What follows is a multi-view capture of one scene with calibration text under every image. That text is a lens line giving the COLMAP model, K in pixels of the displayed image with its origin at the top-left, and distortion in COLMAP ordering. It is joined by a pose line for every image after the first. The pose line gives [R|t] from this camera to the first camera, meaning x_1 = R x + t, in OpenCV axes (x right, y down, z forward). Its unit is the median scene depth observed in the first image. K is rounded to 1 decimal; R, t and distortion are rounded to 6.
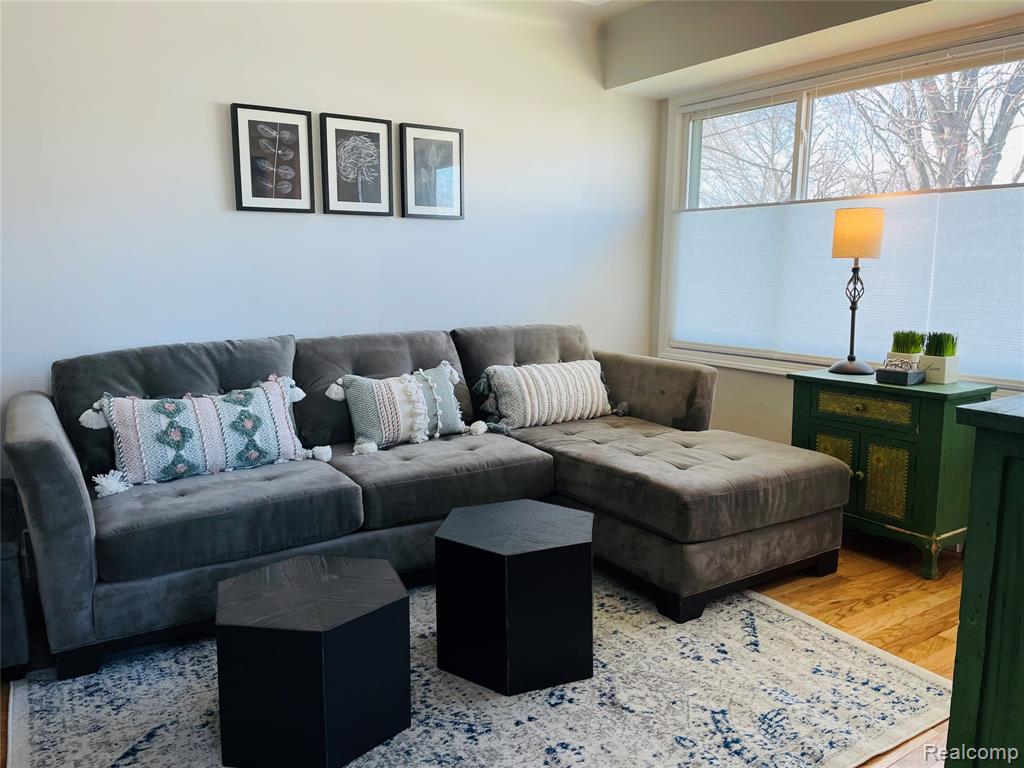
lens RADIAL K [[782.0, 0, 511.6], [0, 782.0, 397.9], [0, 0, 1]] dist [0.053813, -0.131810]
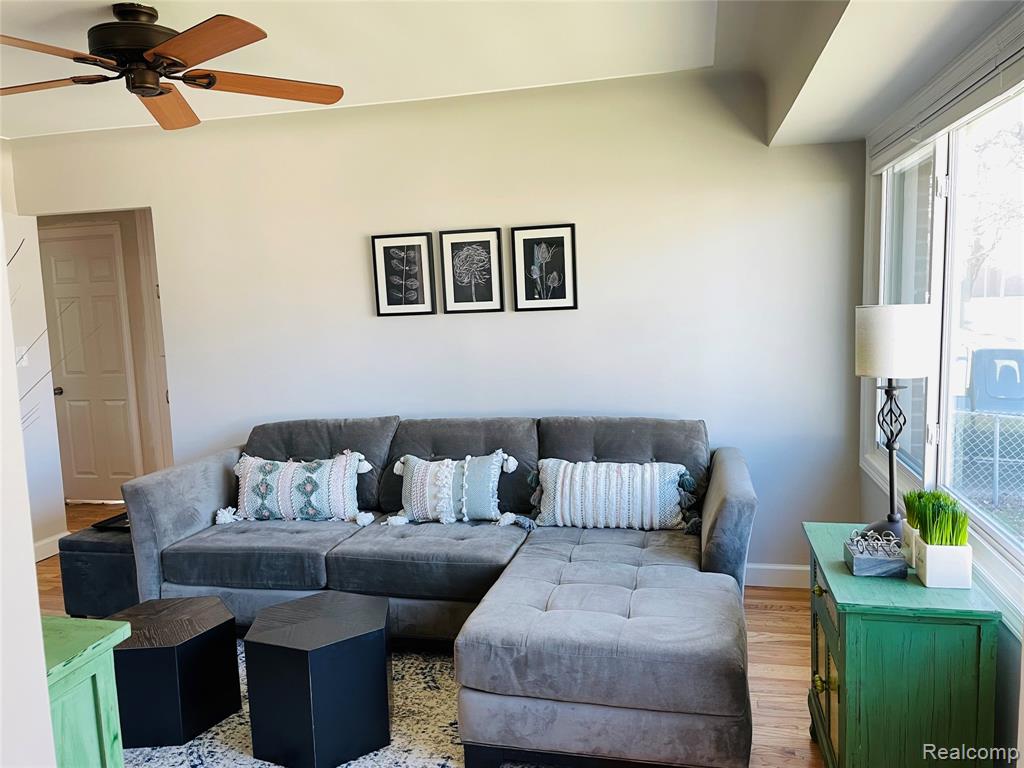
lens RADIAL K [[771.4, 0, 511.9], [0, 771.4, 378.8], [0, 0, 1]] dist [0.091849, -0.126698]
pose [[0.668200, 0.042338, -0.742776, 0.732499], [-0.084689, 0.996219, -0.019401, -0.130208], [0.739146, 0.075868, 0.669259, 0.321723]]
